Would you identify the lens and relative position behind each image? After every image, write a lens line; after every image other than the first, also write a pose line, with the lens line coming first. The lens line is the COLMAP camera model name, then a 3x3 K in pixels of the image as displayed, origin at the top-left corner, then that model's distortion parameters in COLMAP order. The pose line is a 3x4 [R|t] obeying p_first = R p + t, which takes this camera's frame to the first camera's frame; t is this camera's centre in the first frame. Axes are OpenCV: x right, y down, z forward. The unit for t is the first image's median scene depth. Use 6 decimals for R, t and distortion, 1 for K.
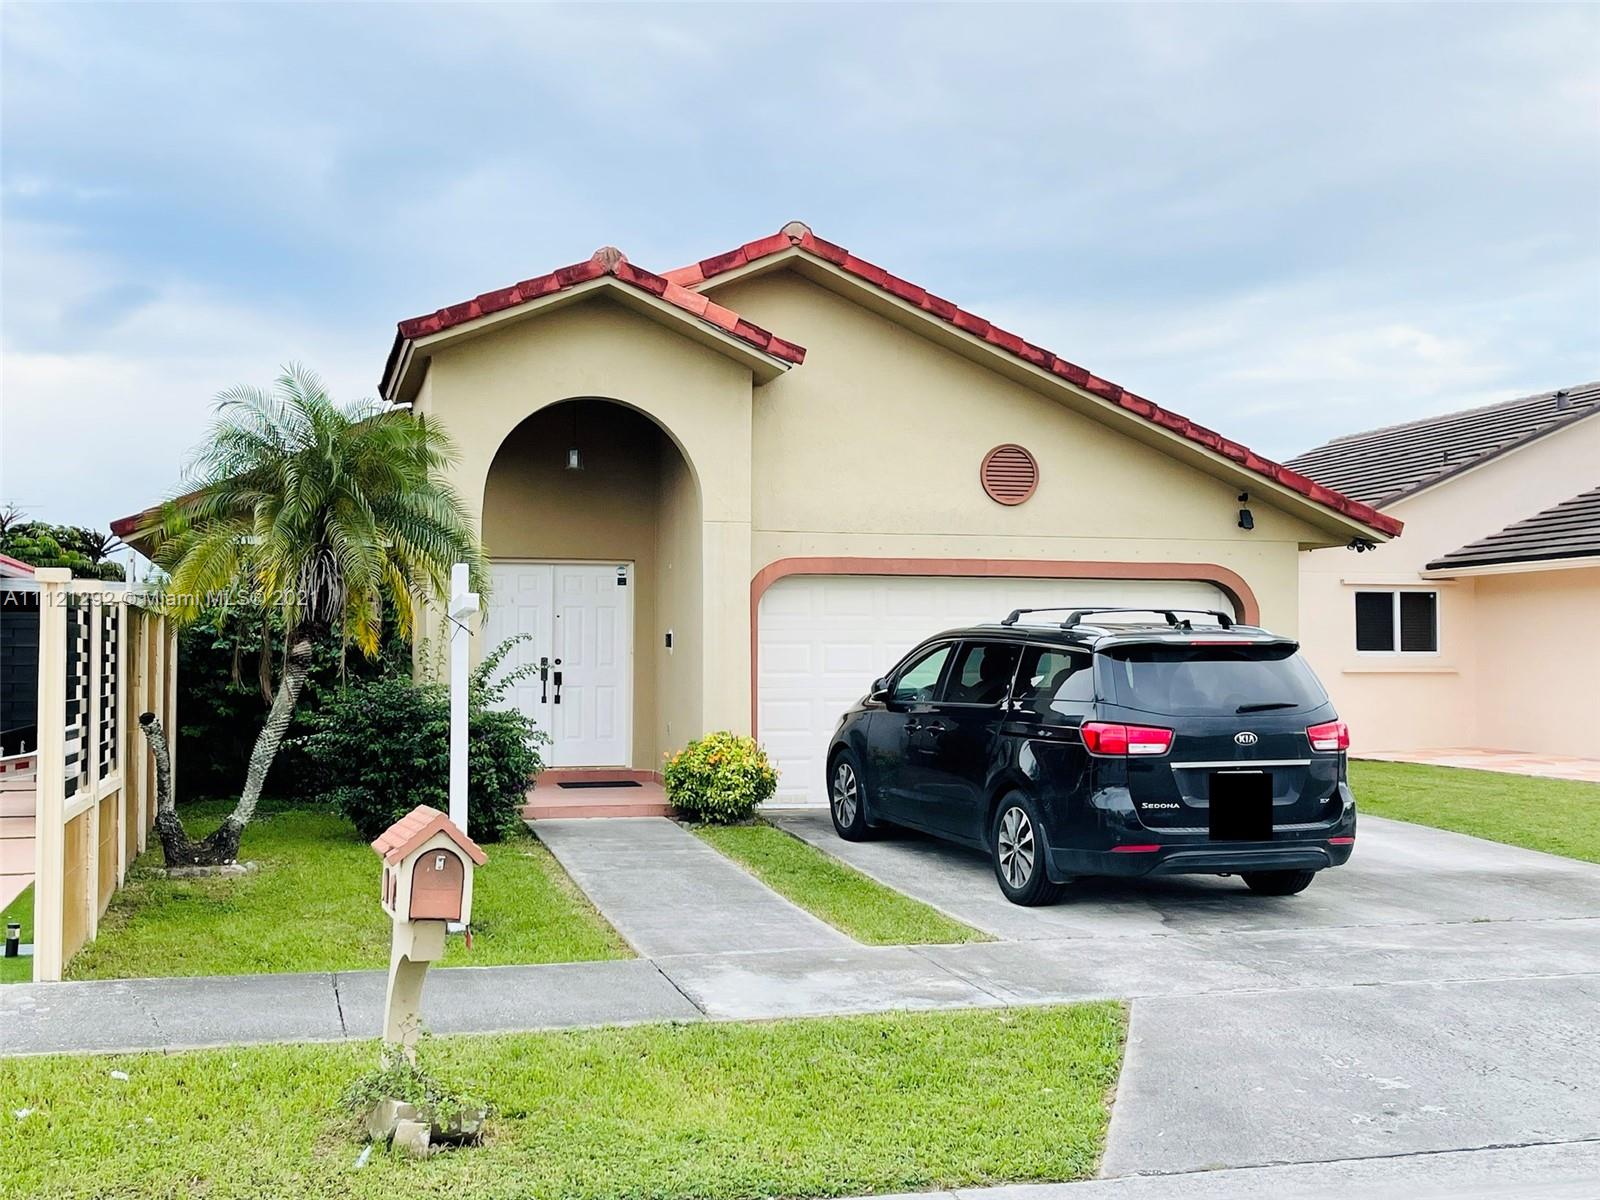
lens RADIAL K [[1825.6, 0, 800.4], [0, 1825.6, 597.1], [0, 0, 1]] dist [0.017712, 0.000000]
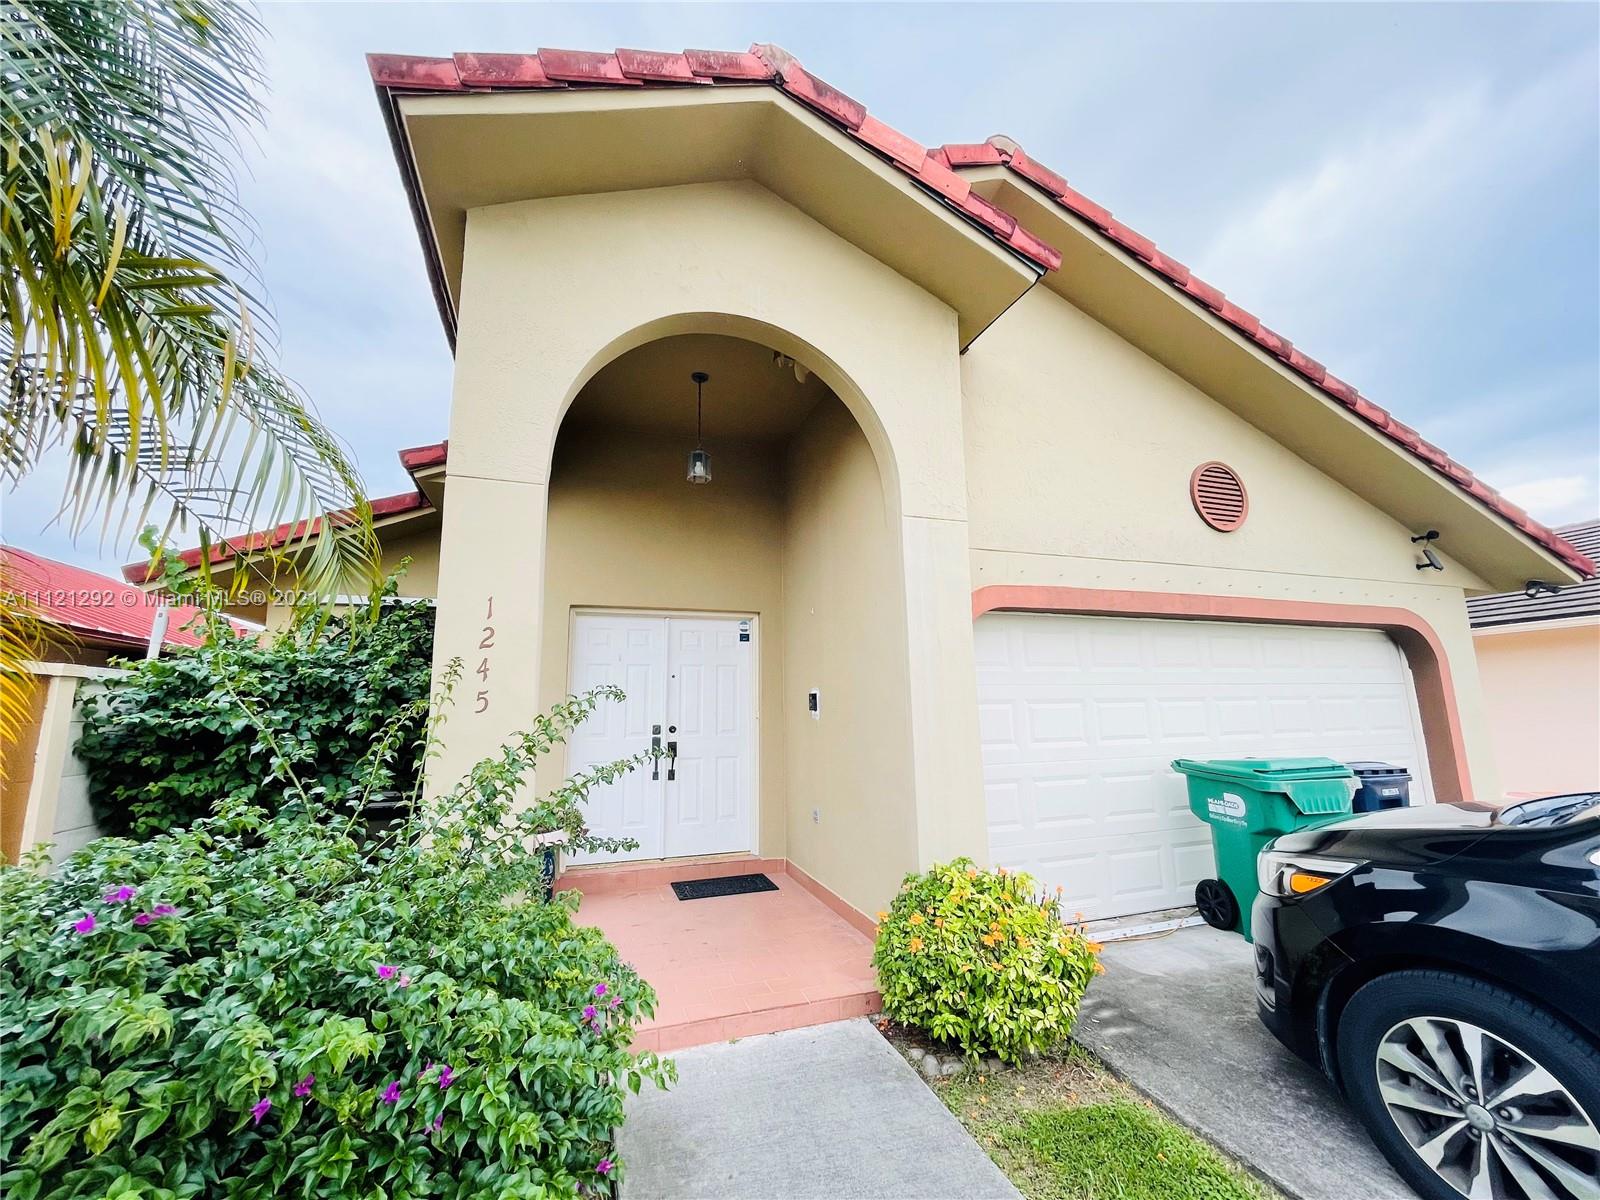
lens RADIAL K [[647.7, 0, 792.6], [0, 647.7, 601.6], [0, 0, 1]] dist [-0.001198, 0.000833]
pose [[0.998002, -0.003377, 0.063084, -0.100725], [0.011813, 0.990932, -0.133847, 0.018316], [-0.062060, 0.134325, 0.988992, 0.724996]]
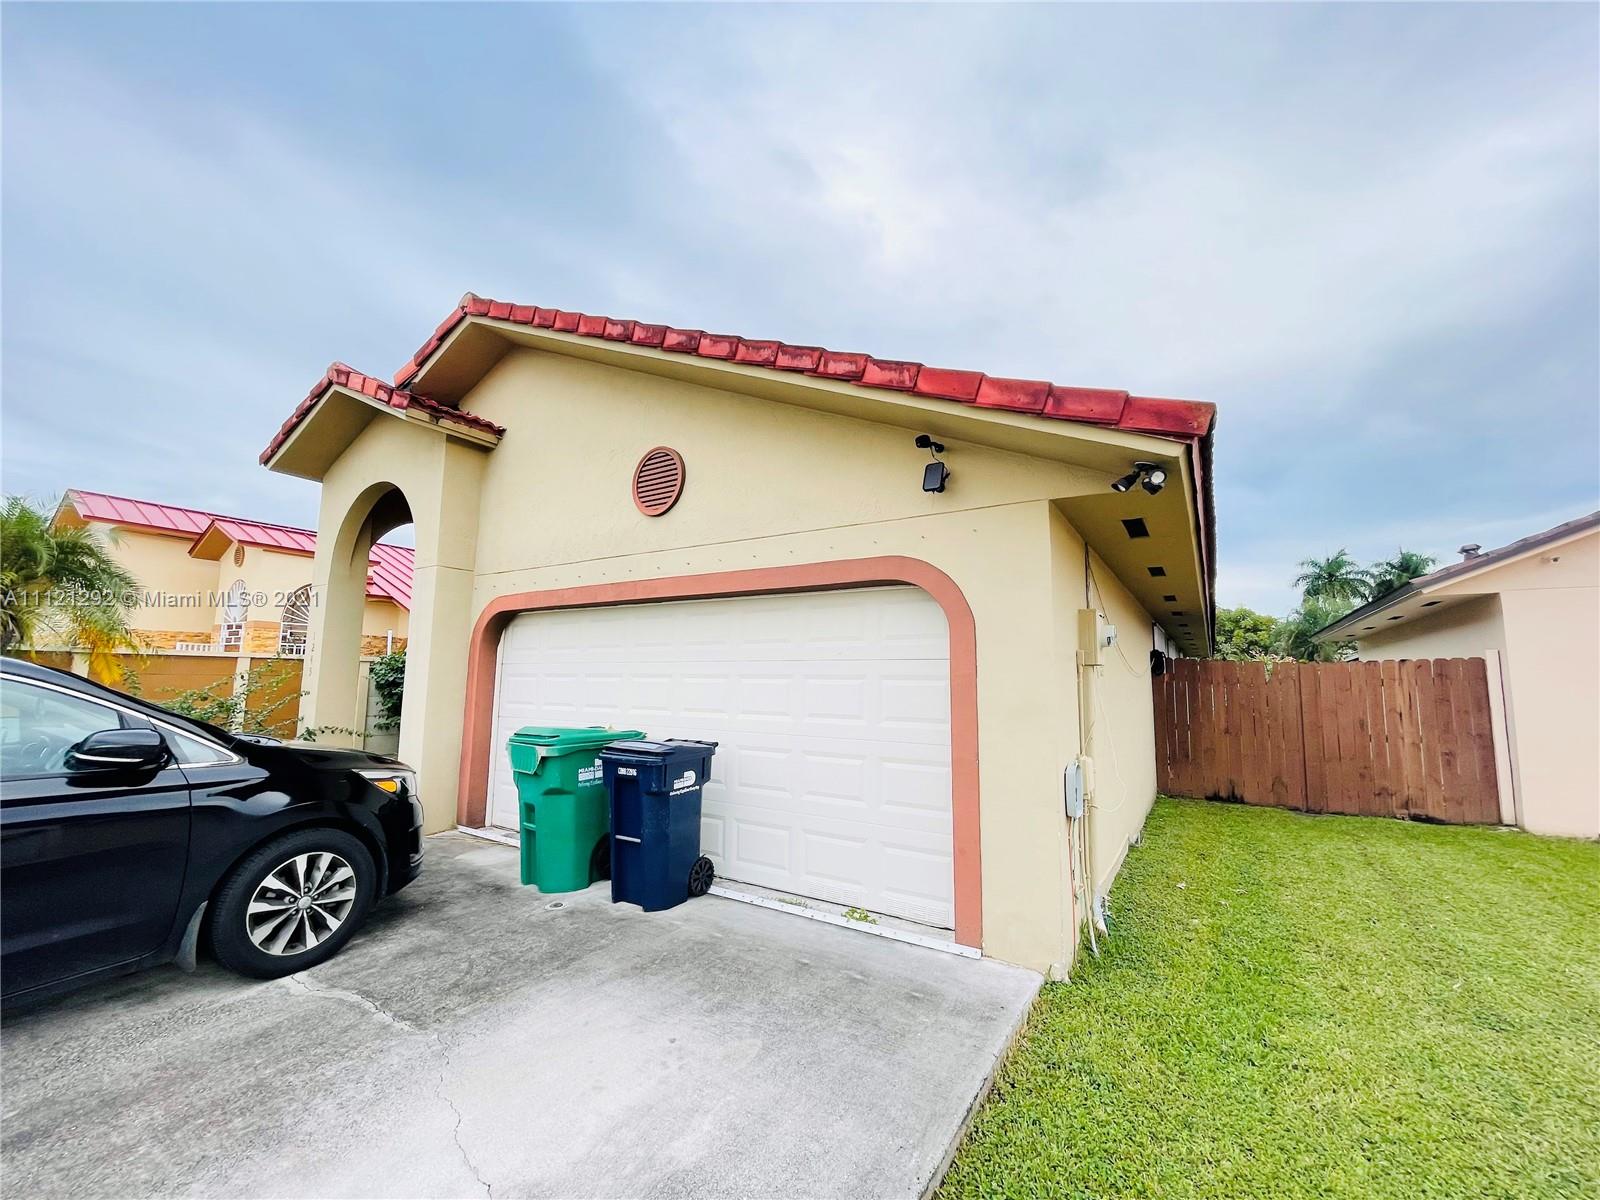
lens RADIAL K [[647.7, 0, 802.3], [0, 647.7, 606.6], [0, 0, 1]] dist [-0.001198, 0.000833]
pose [[0.671006, -0.076945, -0.737449, 0.384749], [0.015155, 0.995816, -0.090113, 0.021148], [0.741297, 0.049290, 0.669364, 0.848635]]
